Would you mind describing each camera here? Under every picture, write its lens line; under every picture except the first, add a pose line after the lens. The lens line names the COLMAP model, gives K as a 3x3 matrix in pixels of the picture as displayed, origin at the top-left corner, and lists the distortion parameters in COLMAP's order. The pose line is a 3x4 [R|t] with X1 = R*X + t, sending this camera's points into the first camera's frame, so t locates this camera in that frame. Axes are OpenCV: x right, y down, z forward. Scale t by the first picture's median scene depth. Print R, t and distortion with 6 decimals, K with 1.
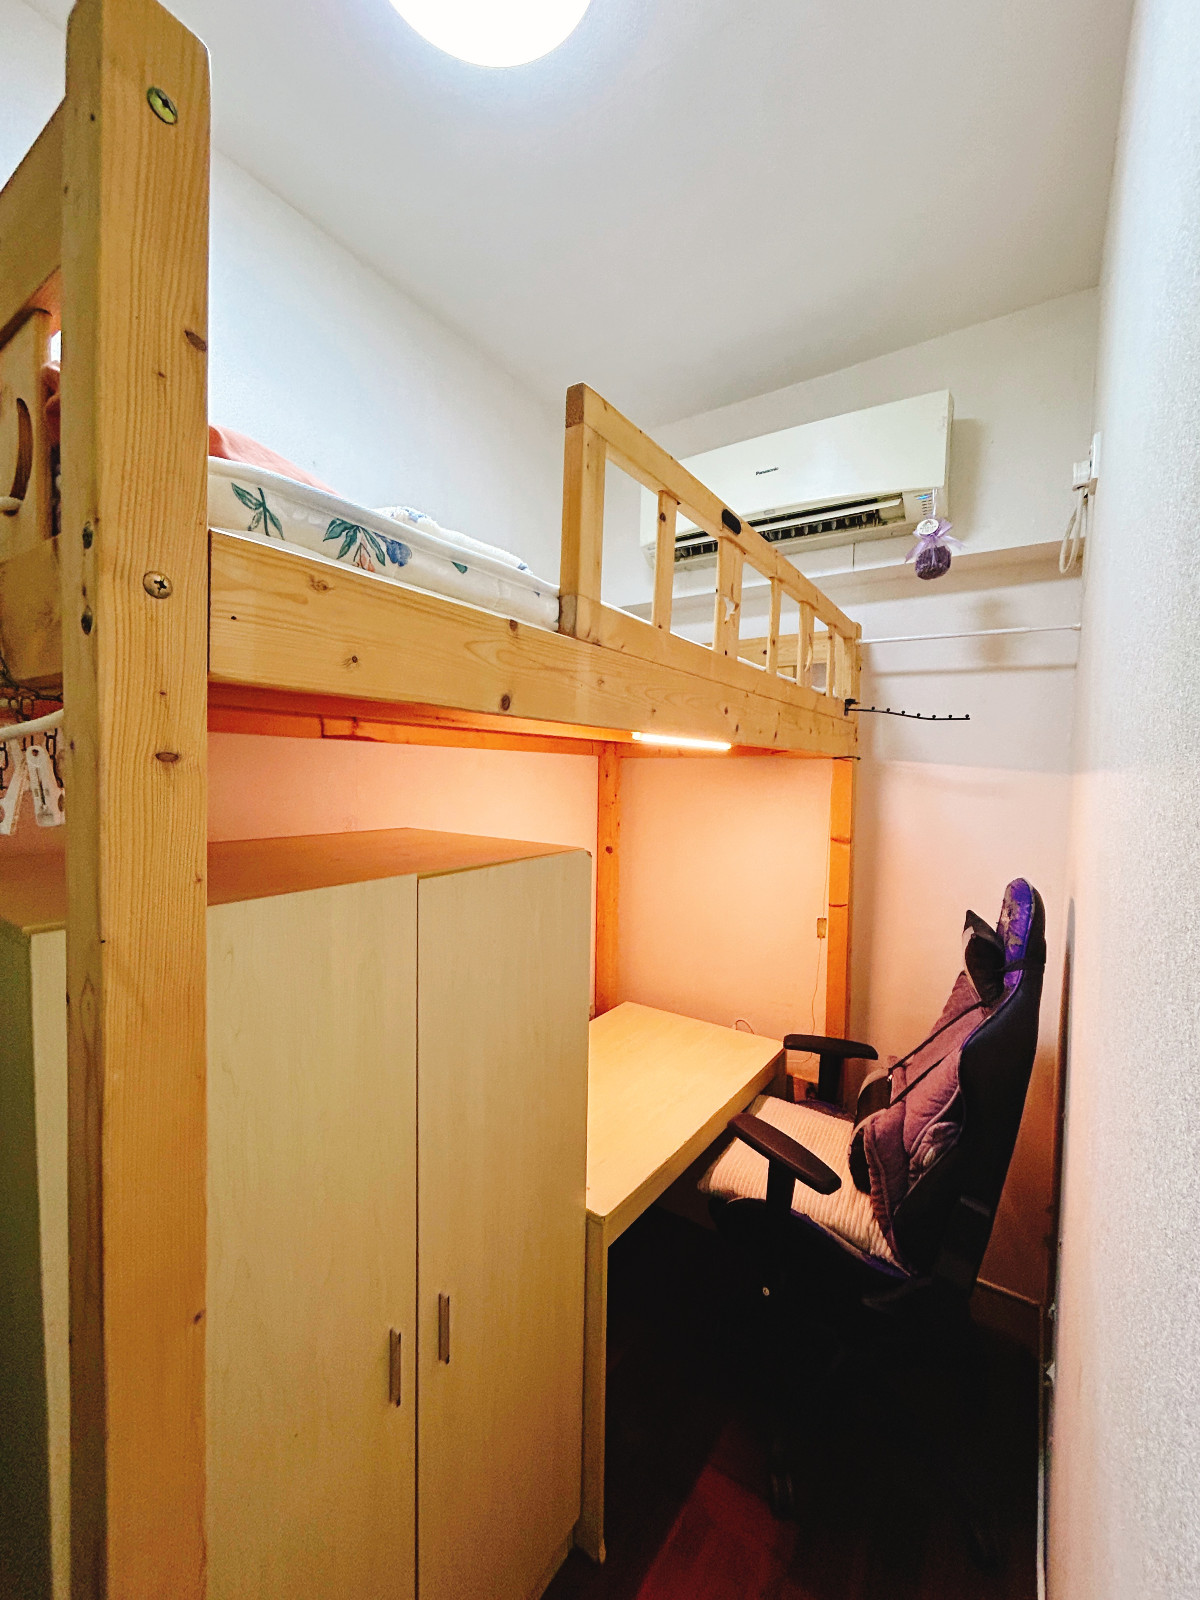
lens RADIAL K [[647.6, 0, 593.9], [0, 647.6, 793.7], [0, 0, 1]] dist [0.001025, 0.000990]
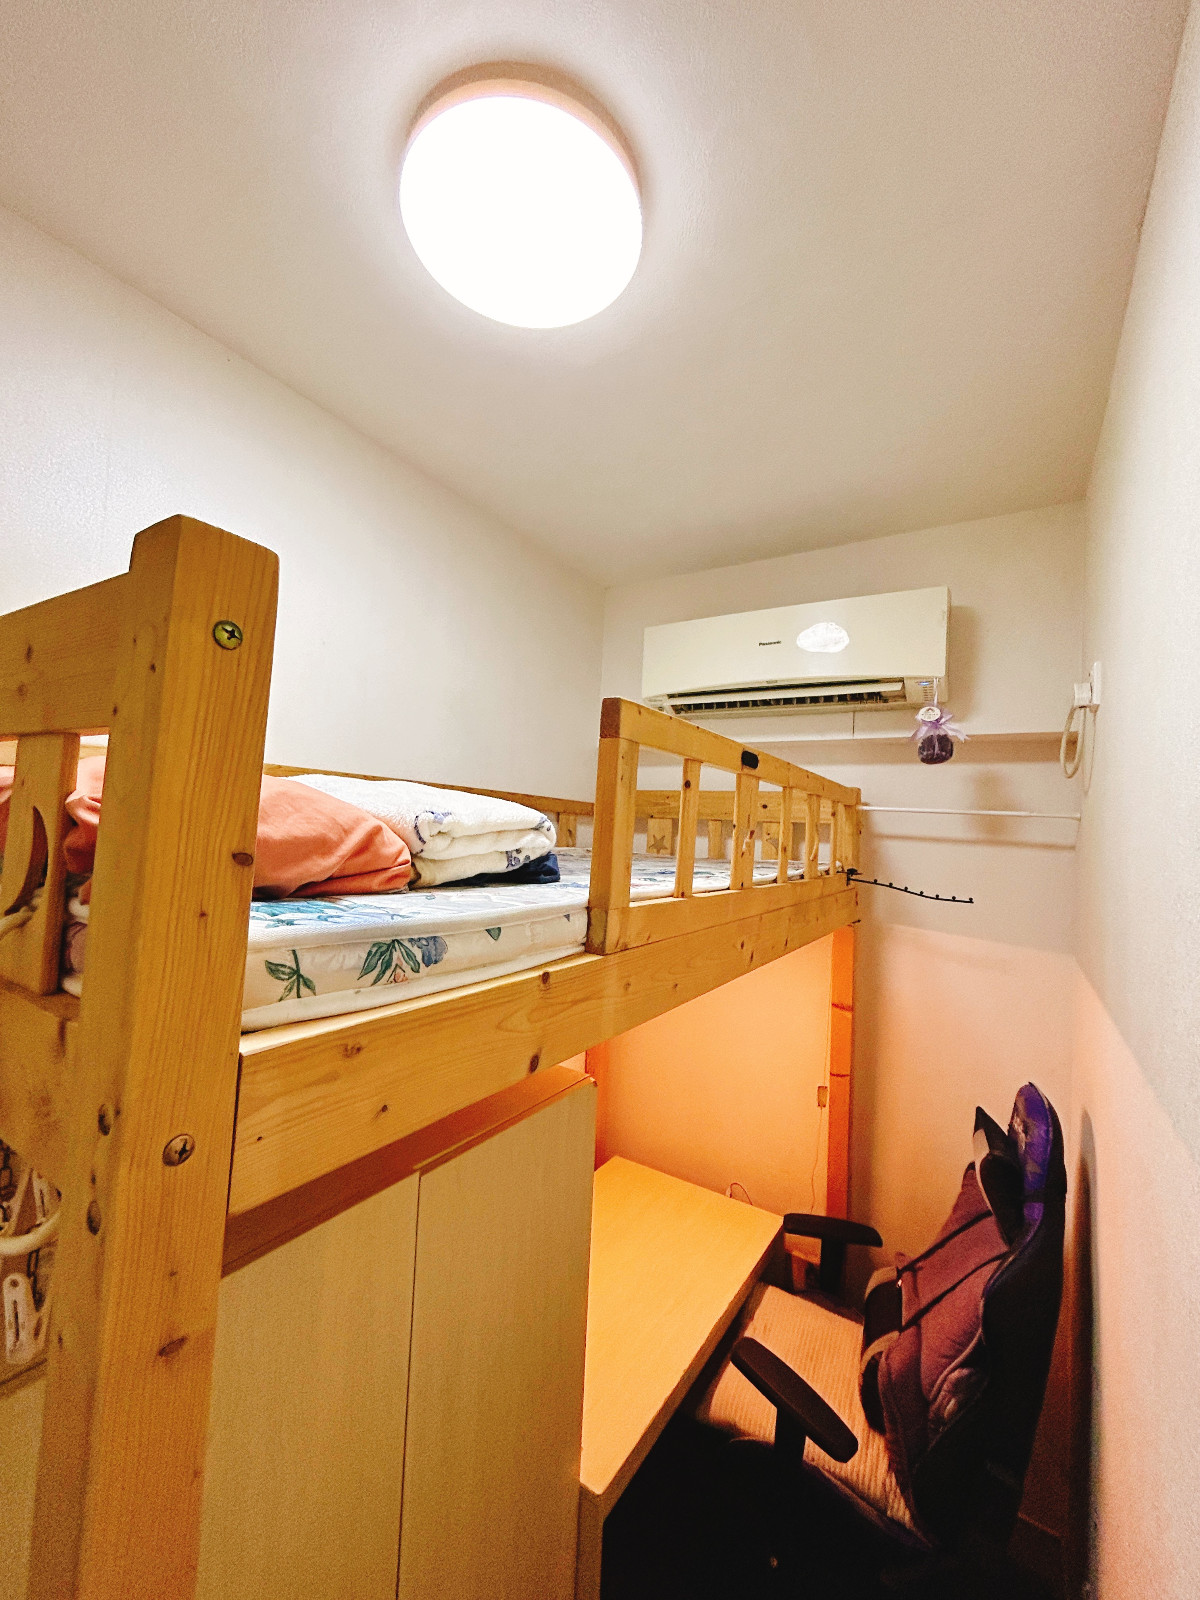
lens RADIAL K [[647.6, 0, 594.4], [0, 647.6, 798.2], [0, 0, 1]] dist [0.001025, 0.000990]
pose [[0.999142, 0.029648, 0.028921, -0.042805], [-0.027043, 0.995871, -0.086659, -0.213848], [-0.031371, 0.085803, 0.995818, 0.018256]]
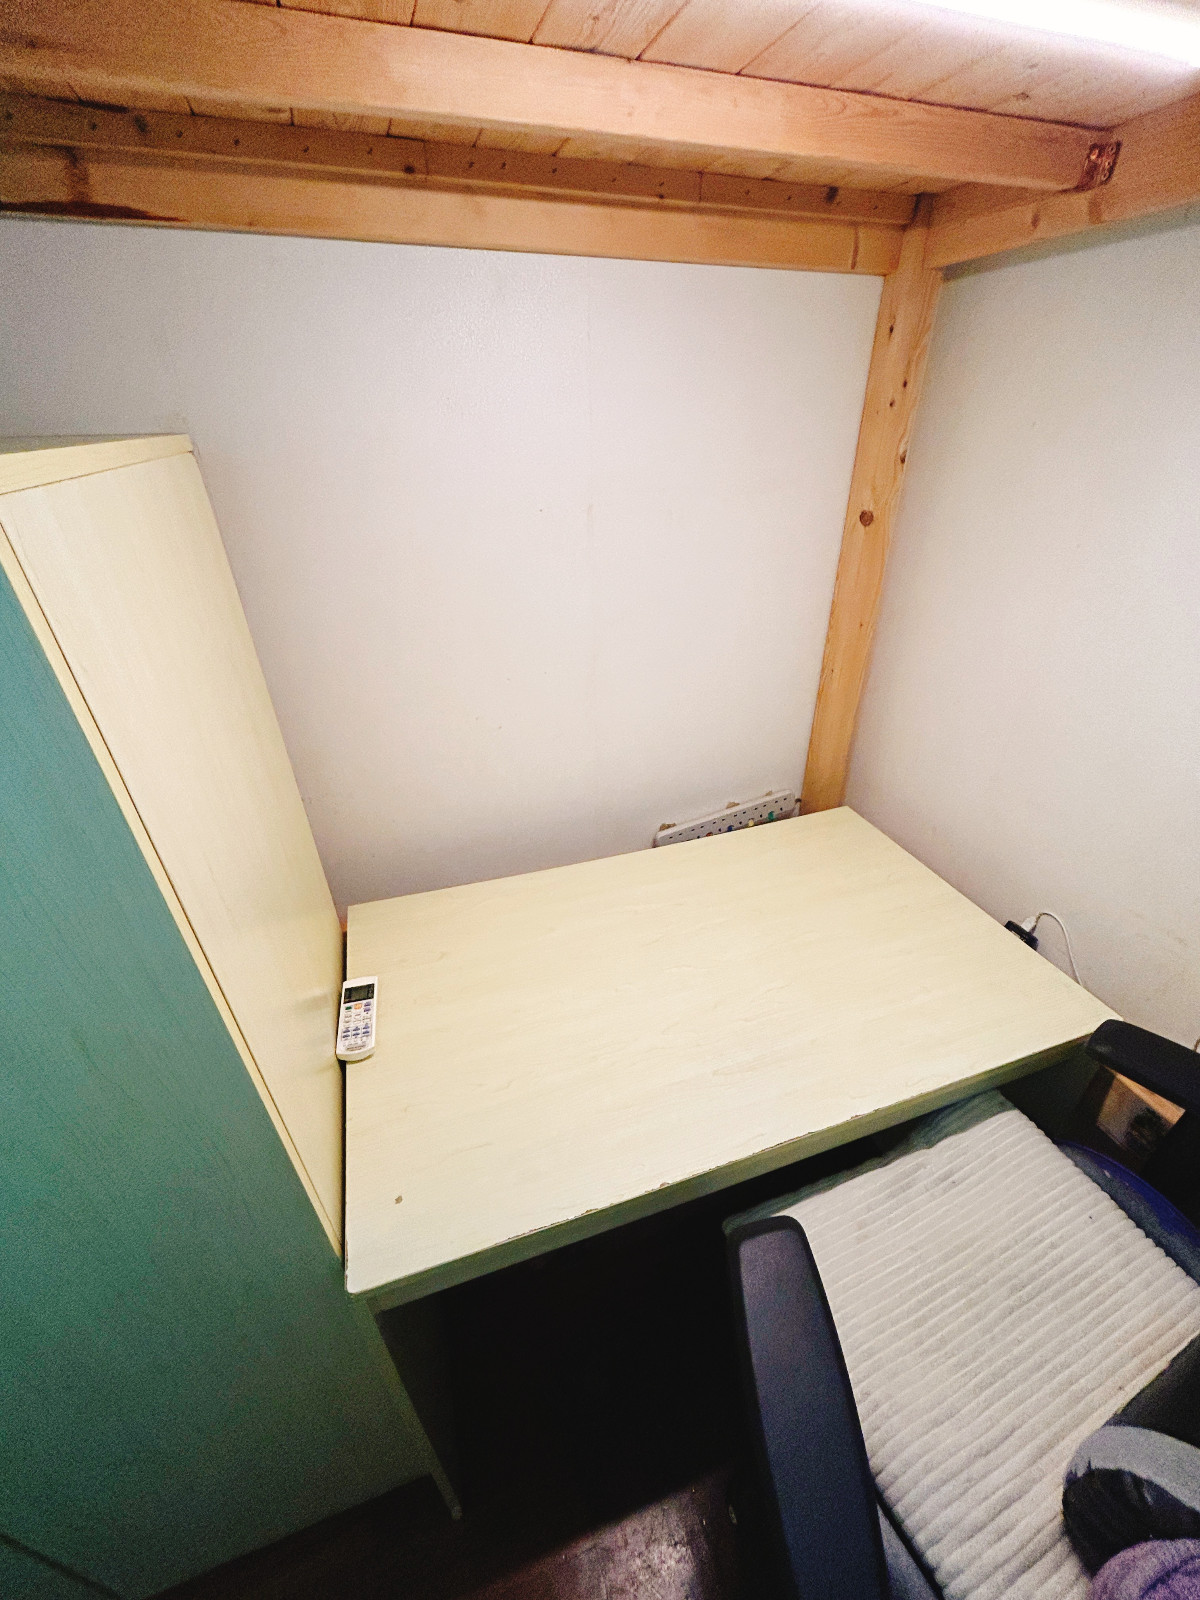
lens RADIAL K [[647.6, 0, 606.8], [0, 647.6, 798.3], [0, 0, 1]] dist [0.001025, 0.000990]
pose [[0.812108, 0.270324, -0.517113, 0.315255], [0.007857, 0.881069, 0.472923, 0.074610], [0.583454, -0.388127, 0.713399, 0.858080]]
